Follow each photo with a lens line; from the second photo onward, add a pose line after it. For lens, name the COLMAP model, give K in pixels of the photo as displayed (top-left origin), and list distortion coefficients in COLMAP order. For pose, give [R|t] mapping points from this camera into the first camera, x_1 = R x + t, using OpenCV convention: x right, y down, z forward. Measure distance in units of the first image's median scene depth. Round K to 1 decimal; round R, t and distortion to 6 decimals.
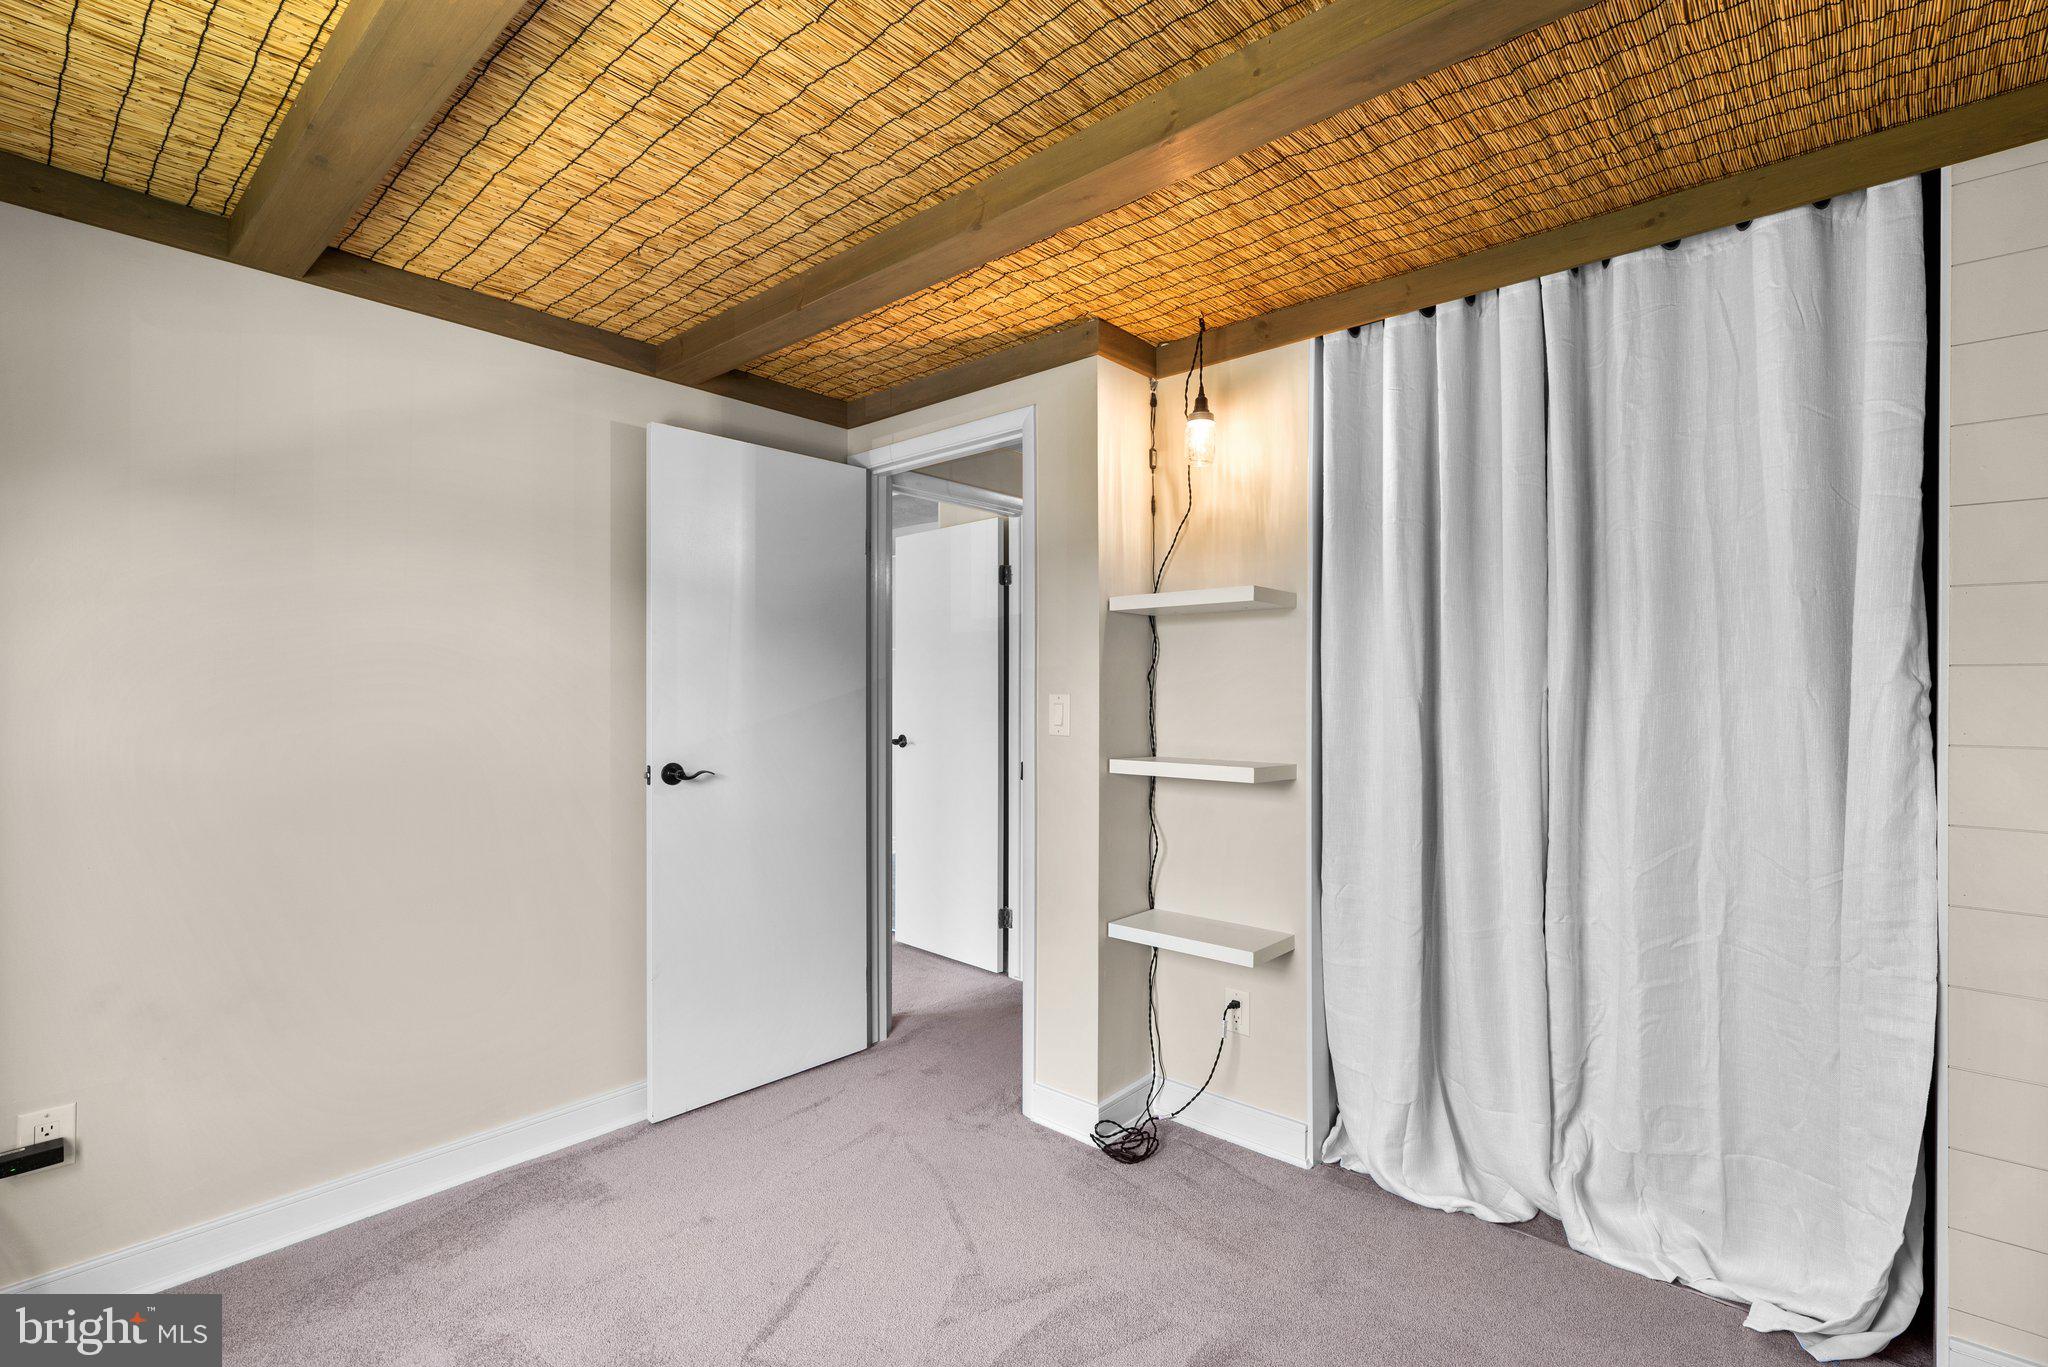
lens RADIAL K [[911.9, 0, 1029.9], [0, 911.9, 690.7], [0, 0, 1]] dist [0.002700, -0.000546]
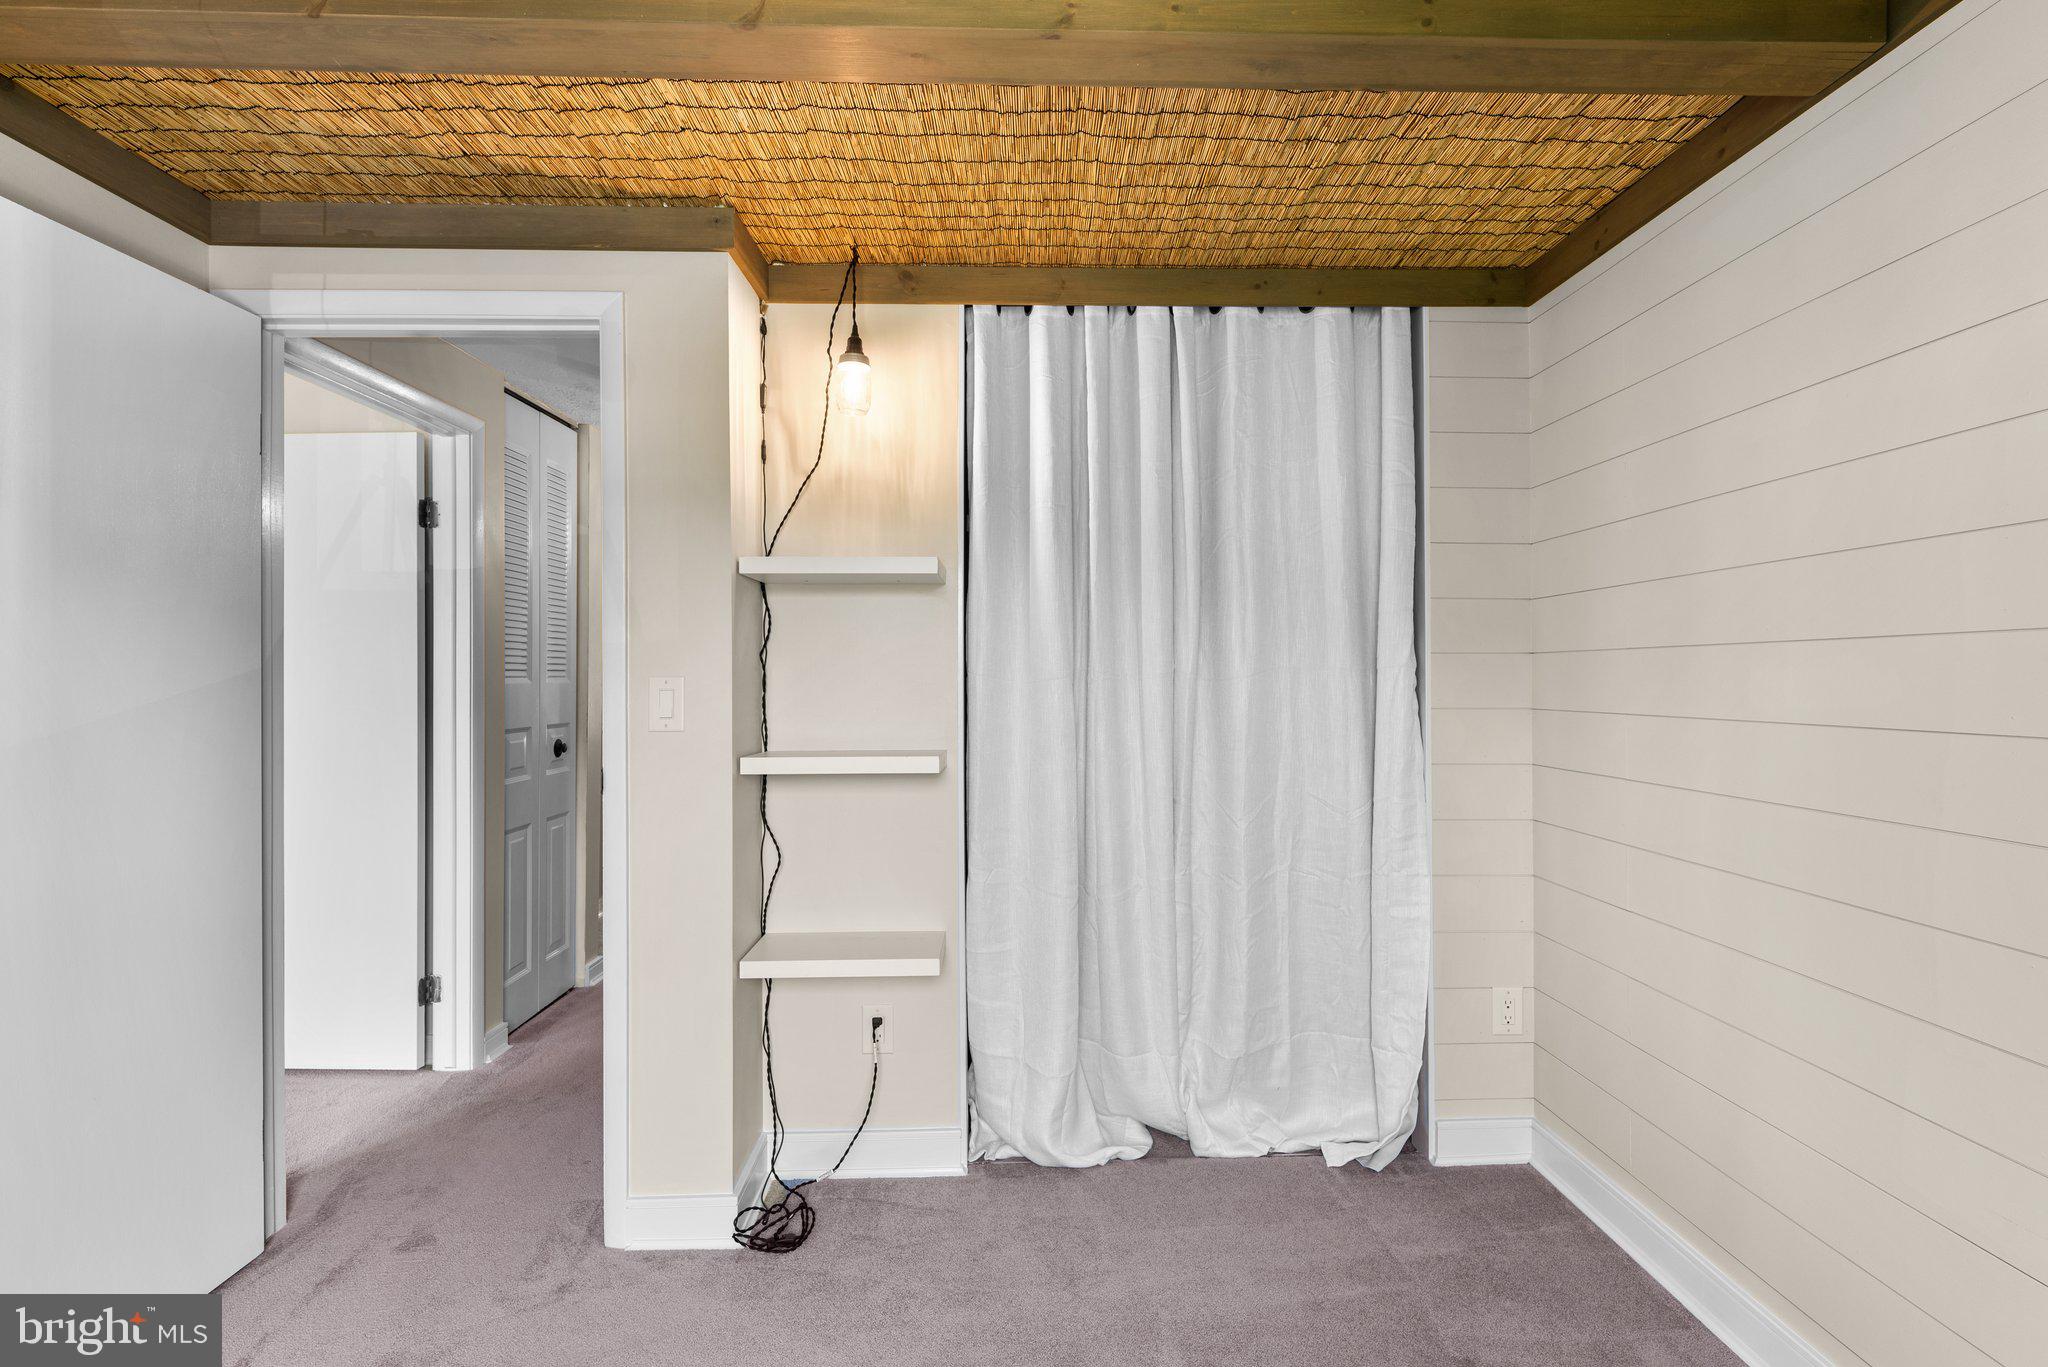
lens RADIAL K [[917.6, 0, 1028.0], [0, 917.6, 668.9], [0, 0, 1]] dist [0.003205, -0.000793]
pose [[0.733325, 0.001661, 0.679877, -0.286348], [0.003102, 0.999978, -0.005789, 0.002427], [-0.679872, 0.006355, 0.733304, 0.239592]]
